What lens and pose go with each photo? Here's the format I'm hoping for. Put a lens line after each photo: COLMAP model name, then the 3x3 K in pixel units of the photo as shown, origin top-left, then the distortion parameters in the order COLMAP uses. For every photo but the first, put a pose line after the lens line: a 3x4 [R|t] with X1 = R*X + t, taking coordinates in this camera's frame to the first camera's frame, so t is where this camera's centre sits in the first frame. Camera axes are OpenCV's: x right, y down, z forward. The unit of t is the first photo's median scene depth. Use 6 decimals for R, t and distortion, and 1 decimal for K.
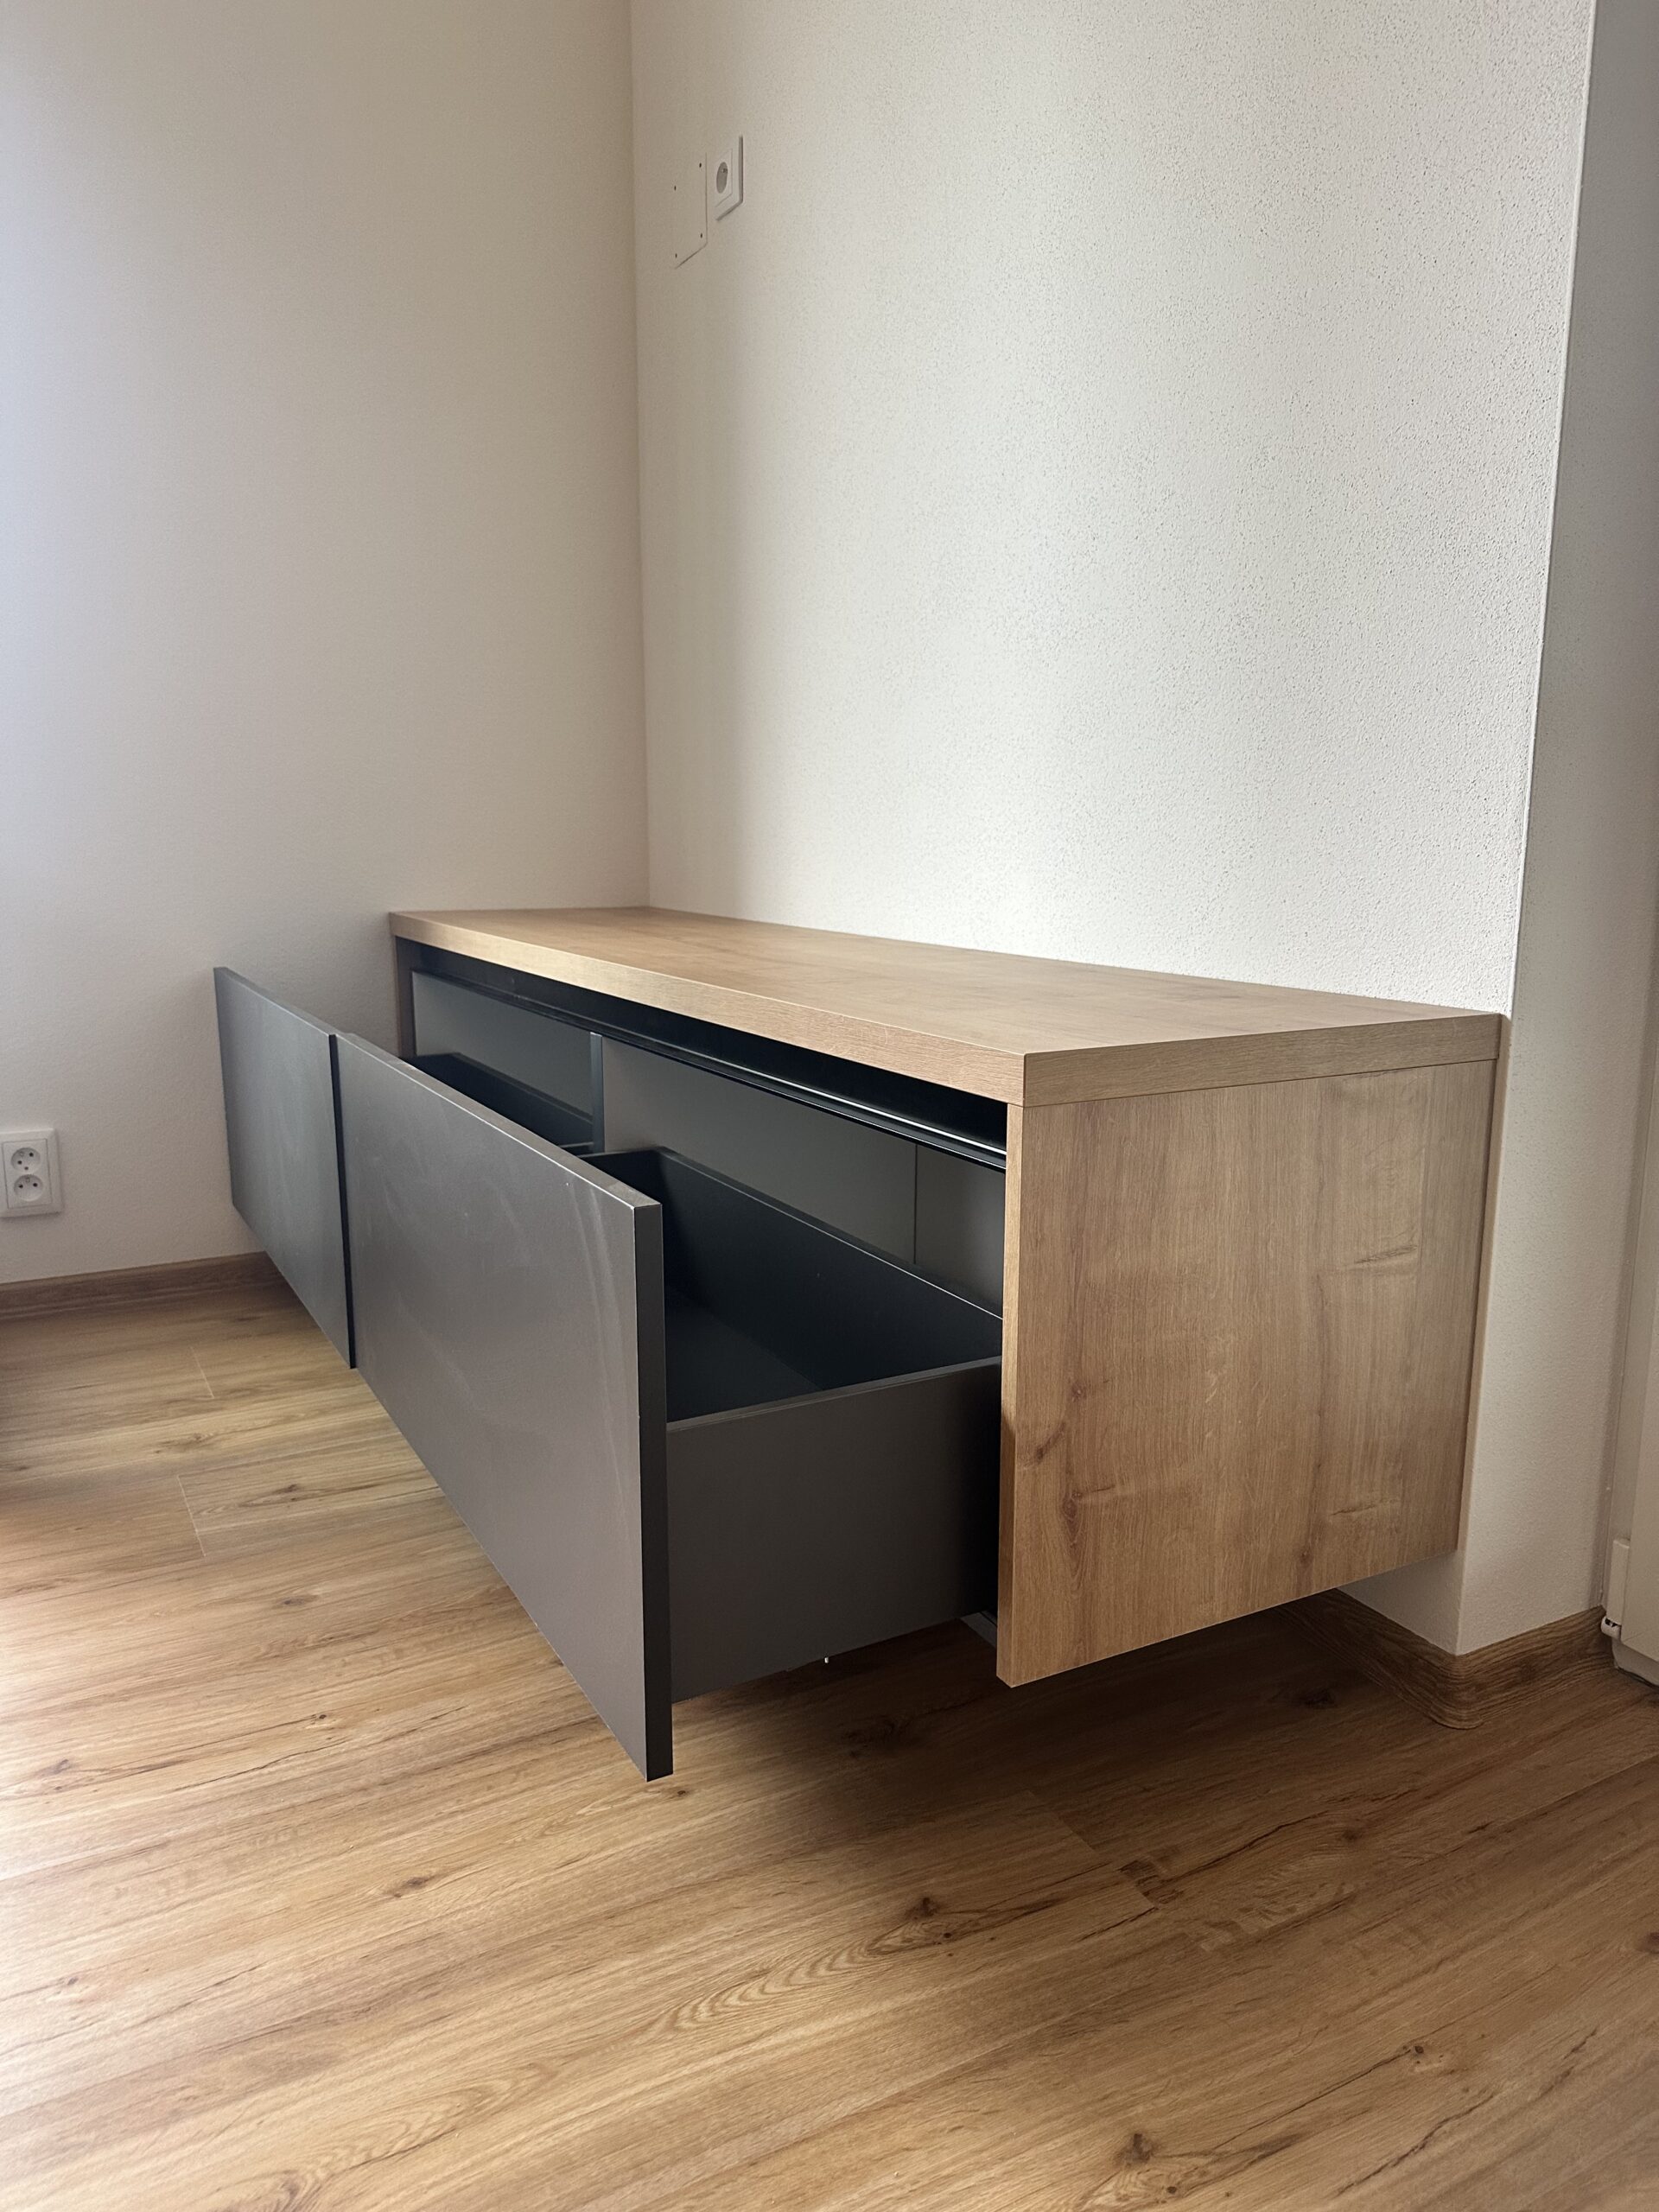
lens RADIAL K [[1556.9, 0, 829.5], [0, 1556.9, 1106.0], [0, 0, 1]] dist [0.000654, -0.008131]
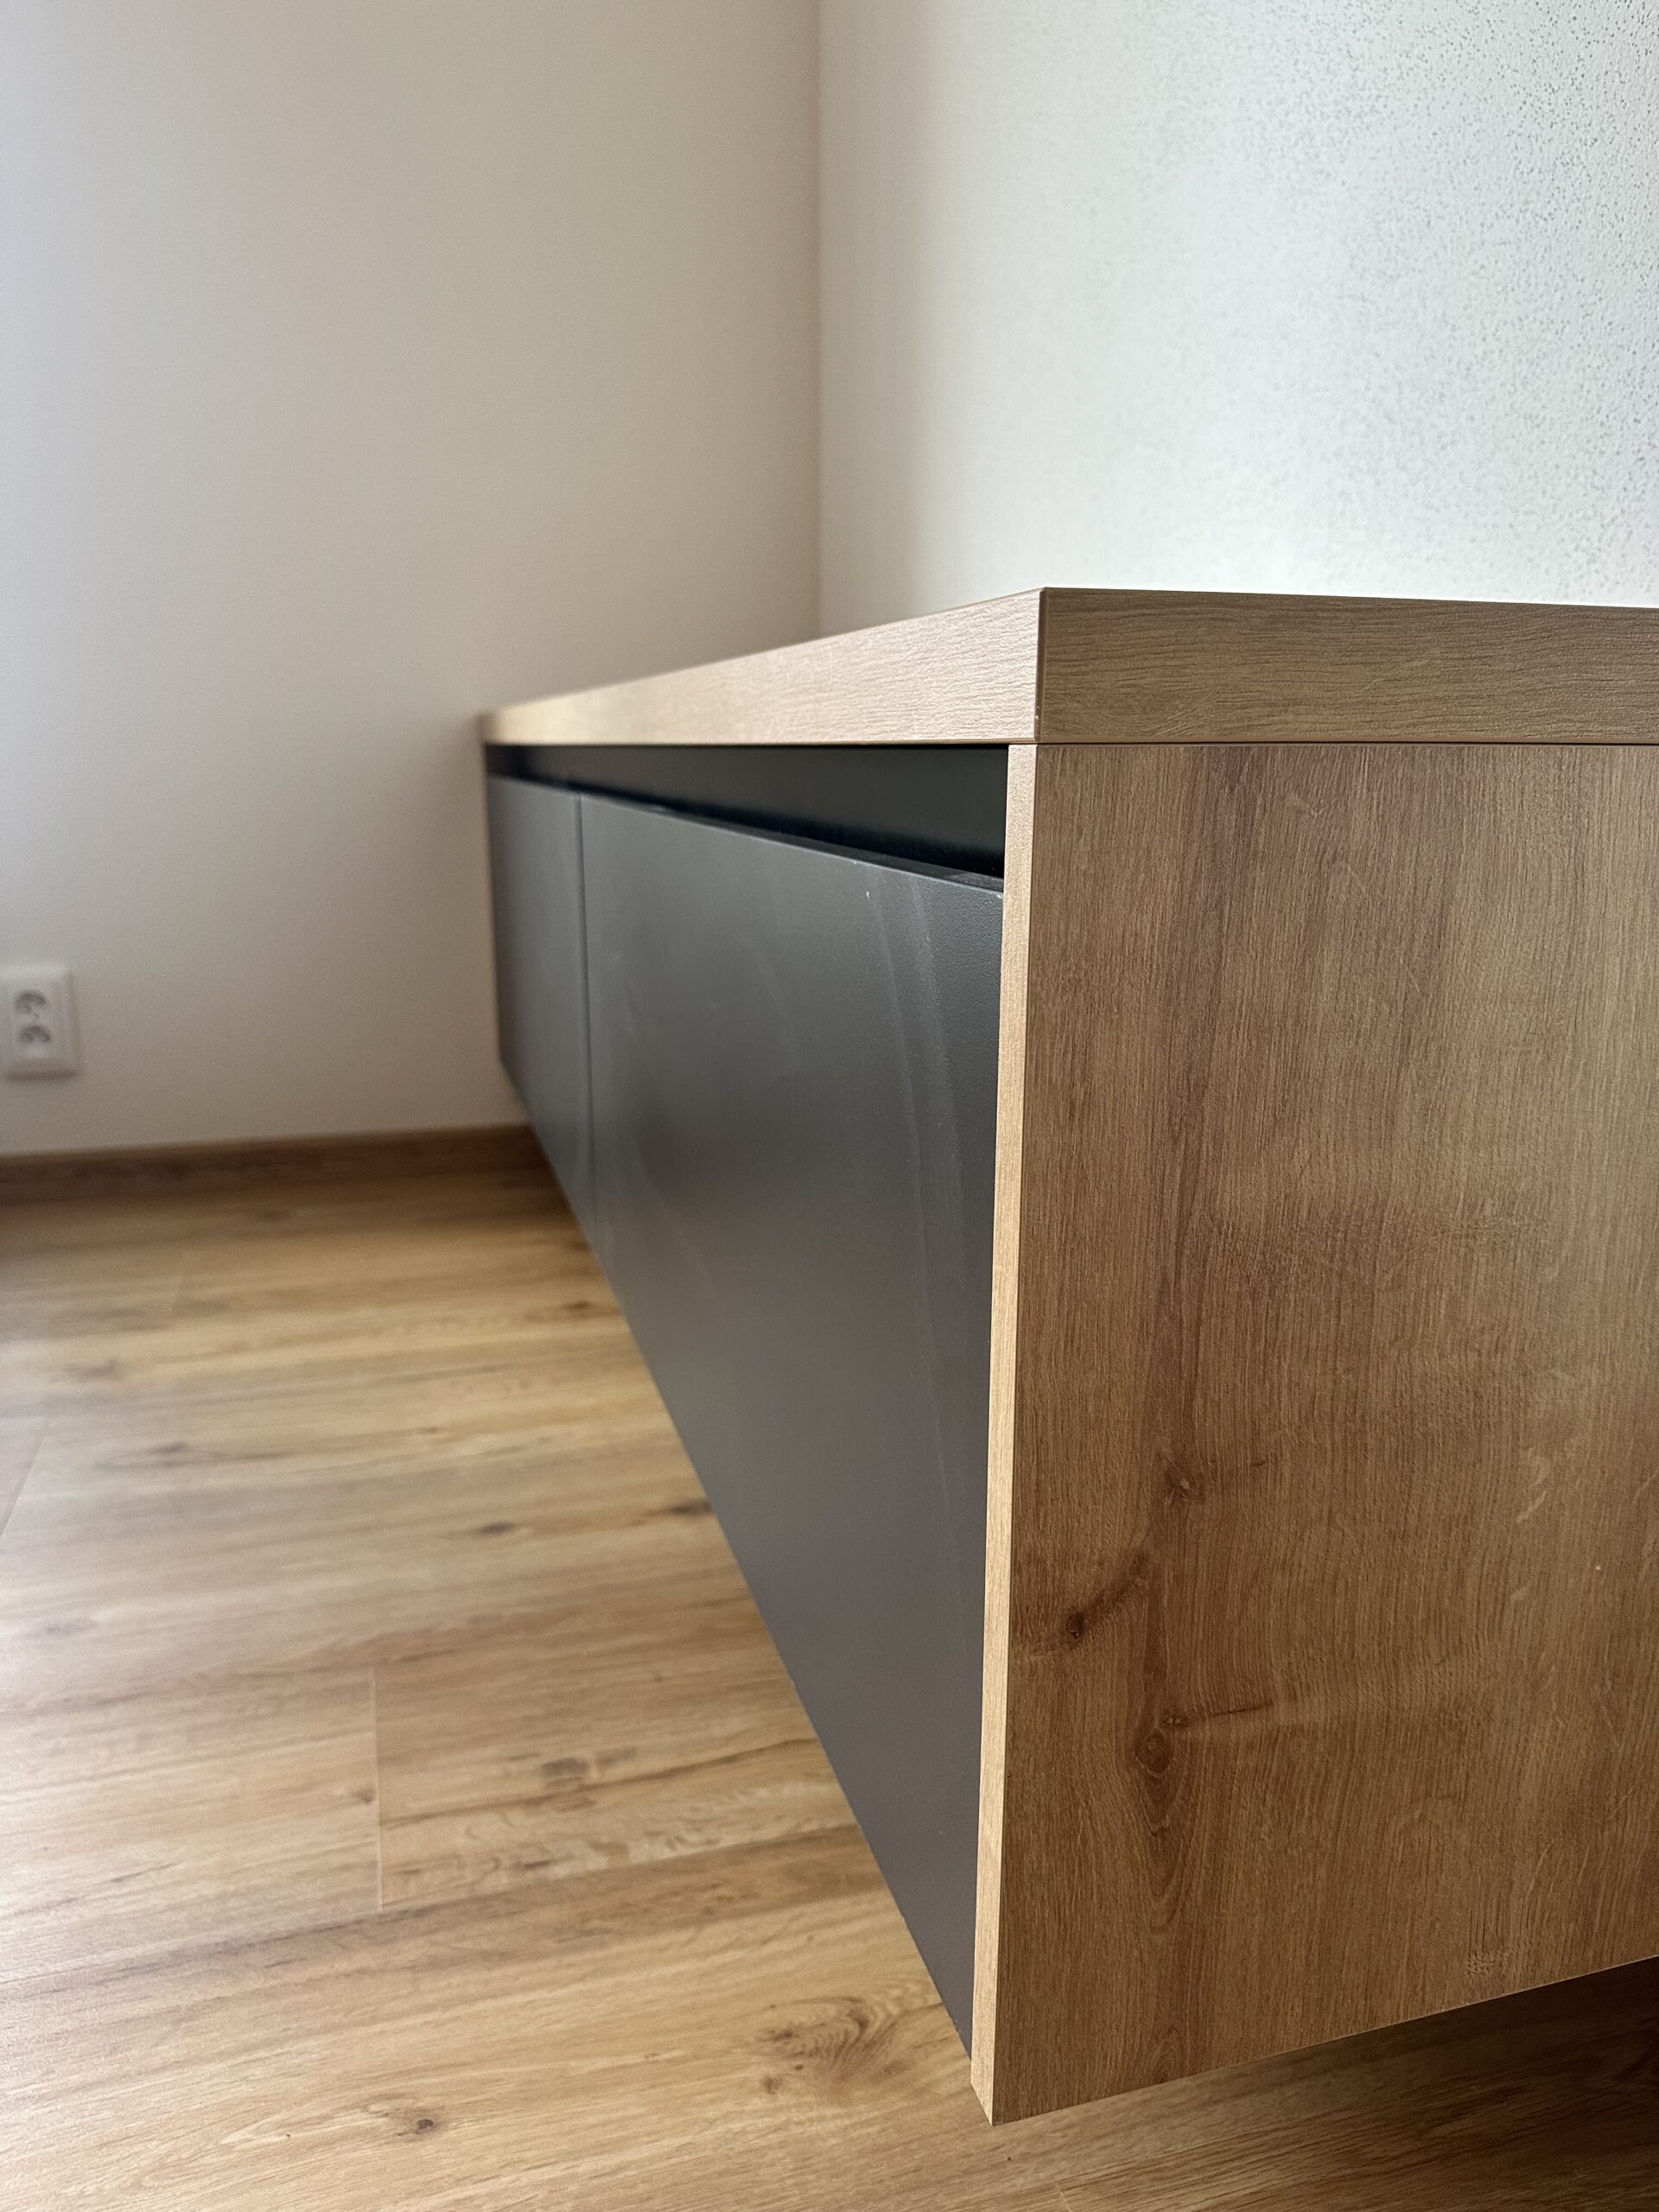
lens RADIAL K [[1584.2, 0, 839.2], [0, 1584.2, 1134.2], [0, 0, 1]] dist [-0.026024, -0.004880]
pose [[0.978126, 0.050951, -0.201676, 0.147282], [-0.038595, 0.997156, 0.064732, 0.066985], [0.204401, -0.055533, 0.977311, 0.569062]]
